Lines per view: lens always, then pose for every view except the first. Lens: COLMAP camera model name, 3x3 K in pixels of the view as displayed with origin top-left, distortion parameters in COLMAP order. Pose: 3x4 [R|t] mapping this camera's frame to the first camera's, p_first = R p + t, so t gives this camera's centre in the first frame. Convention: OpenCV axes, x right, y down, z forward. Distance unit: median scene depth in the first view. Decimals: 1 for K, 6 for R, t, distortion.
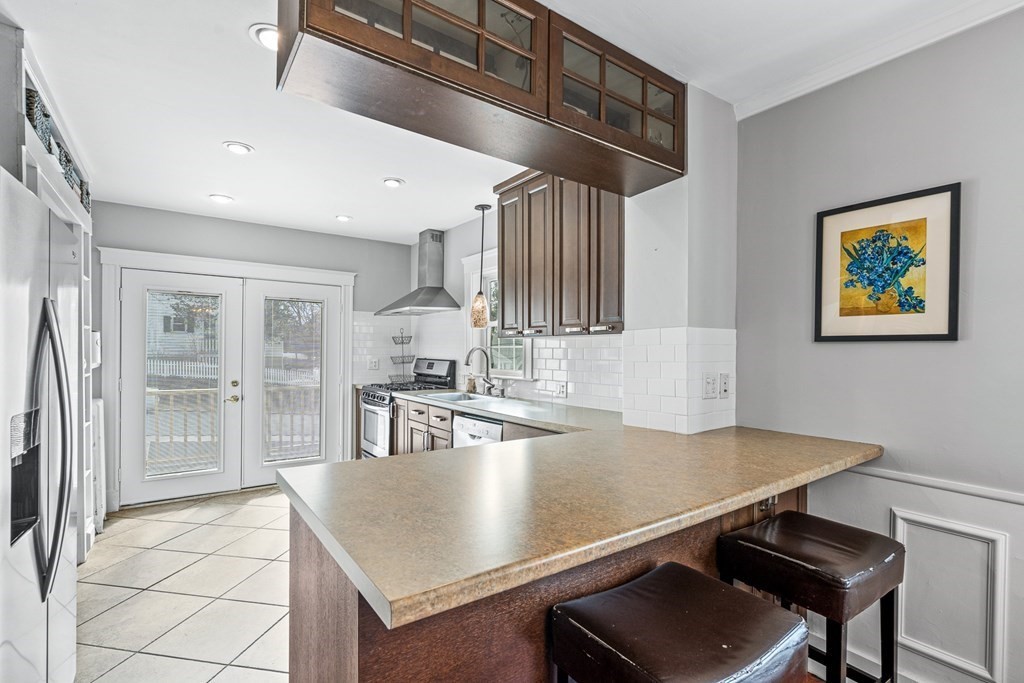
lens RADIAL K [[476.8, 0, 509.9], [0, 476.8, 353.8], [0, 0, 1]] dist [0.000763, 0.000443]
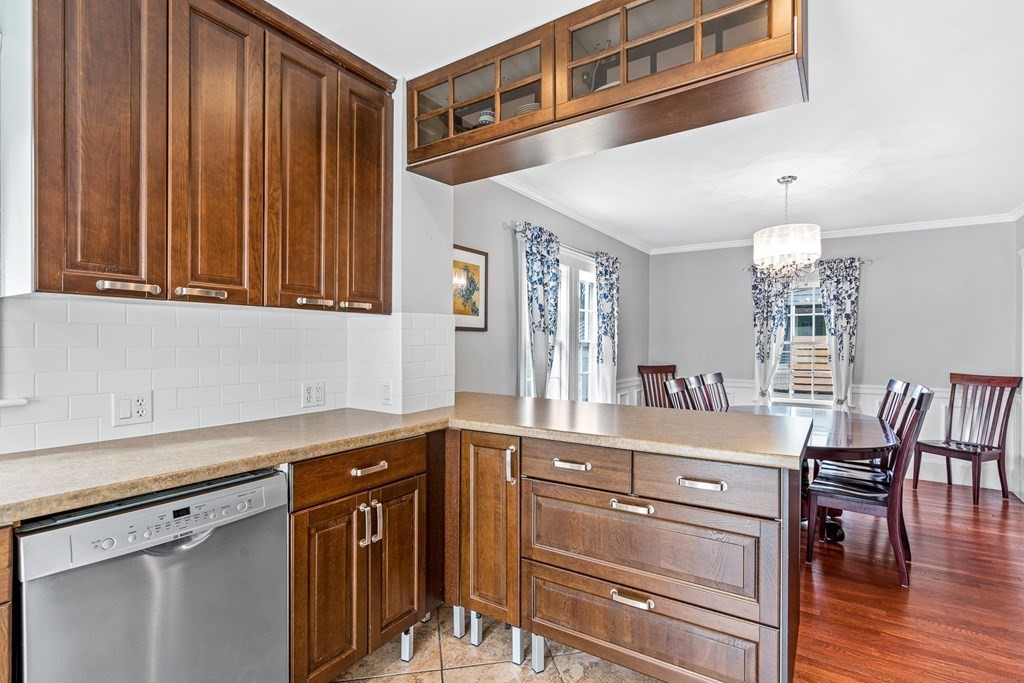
lens RADIAL K [[493.8, 0, 512.3], [0, 493.8, 346.4], [0, 0, 1]] dist [0.000602, 0.000733]
pose [[-0.361093, -0.014367, 0.932419, -0.409080], [-0.000057, 0.999882, 0.015384, 0.001684], [-0.932530, 0.005502, -0.361051, 0.646202]]
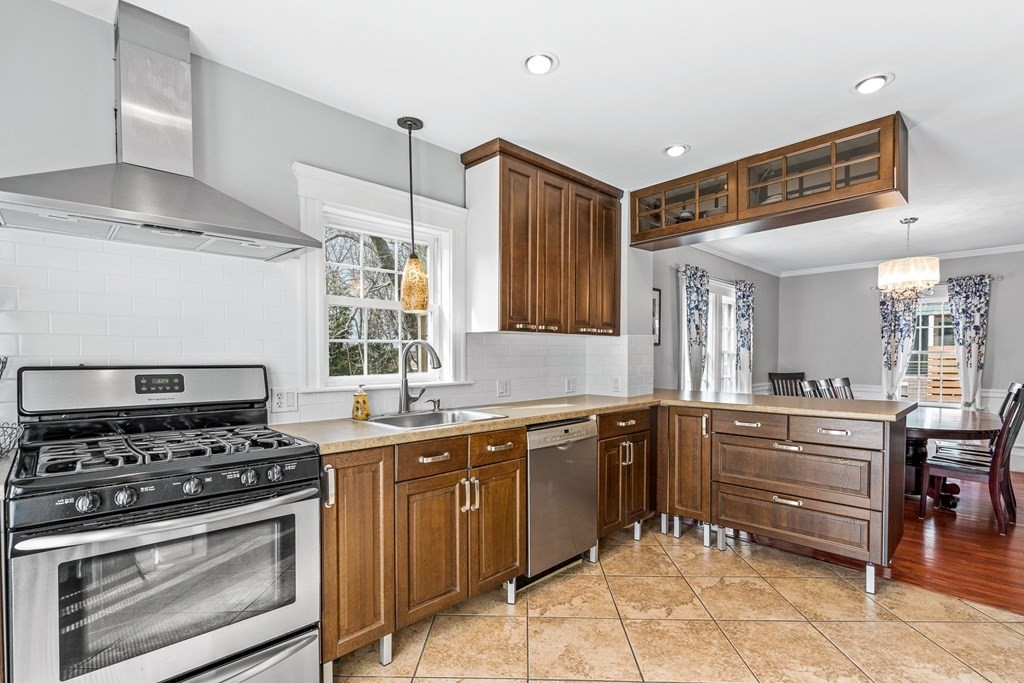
lens RADIAL K [[475.1, 0, 515.3], [0, 475.1, 367.9], [0, 0, 1]] dist [-0.000216, 0.000472]
pose [[-0.155167, -0.030398, 0.987420, -0.666519], [0.008657, 0.999446, 0.032128, 0.003110], [-0.987850, 0.013533, -0.154818, 0.890897]]
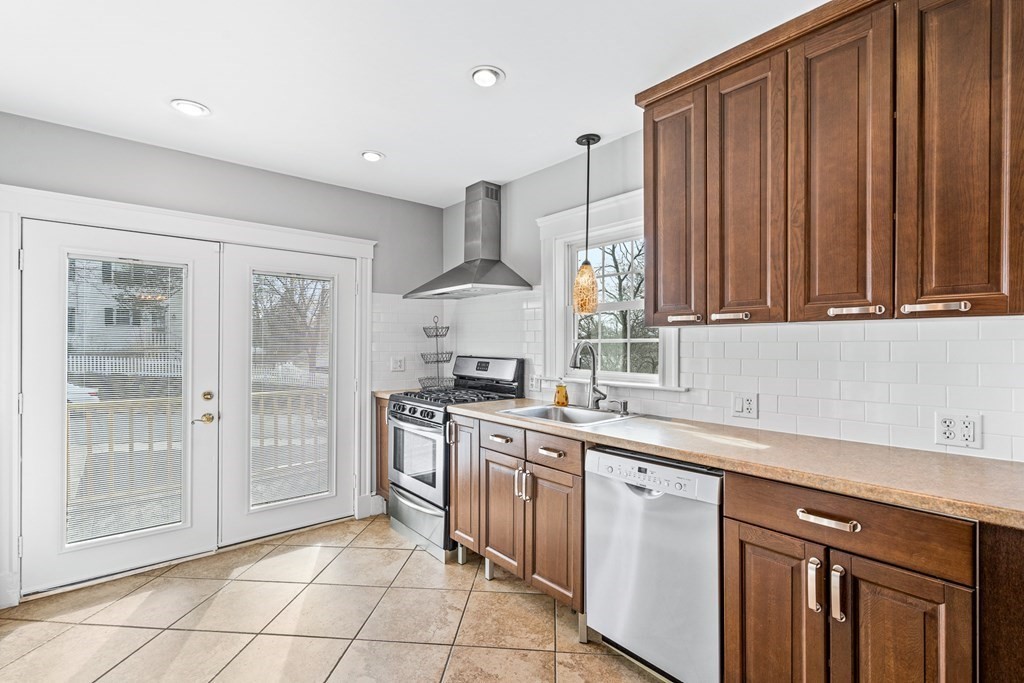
lens RADIAL K [[467.1, 0, 513.3], [0, 467.1, 345.6], [0, 0, 1]] dist [-0.000797, -0.000369]
pose [[0.995986, -0.004578, 0.089388, -0.210275], [0.004804, 0.999986, -0.002309, -0.005788], [-0.089376, 0.002730, 0.995994, 0.309191]]
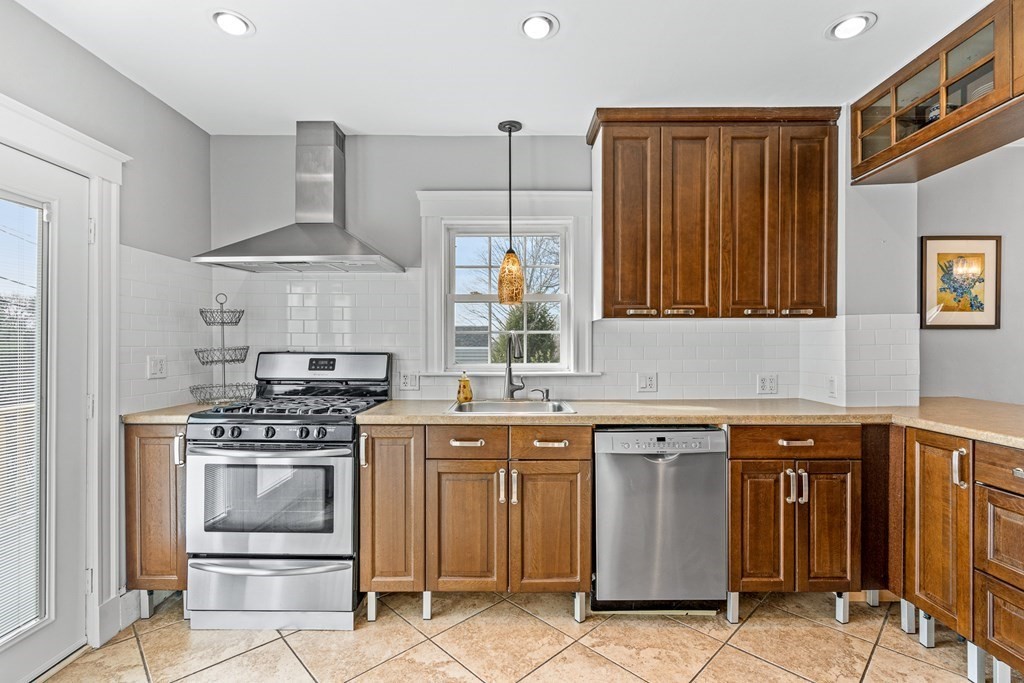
lens RADIAL K [[469.7, 0, 514.4], [0, 469.7, 348.4], [0, 0, 1]] dist [-0.001855, 0.000444]
pose [[0.581249, -0.011136, 0.813649, -0.556881], [0.010160, 0.999928, 0.006427, 0.005515], [-0.813662, 0.004531, 0.581320, 0.560529]]
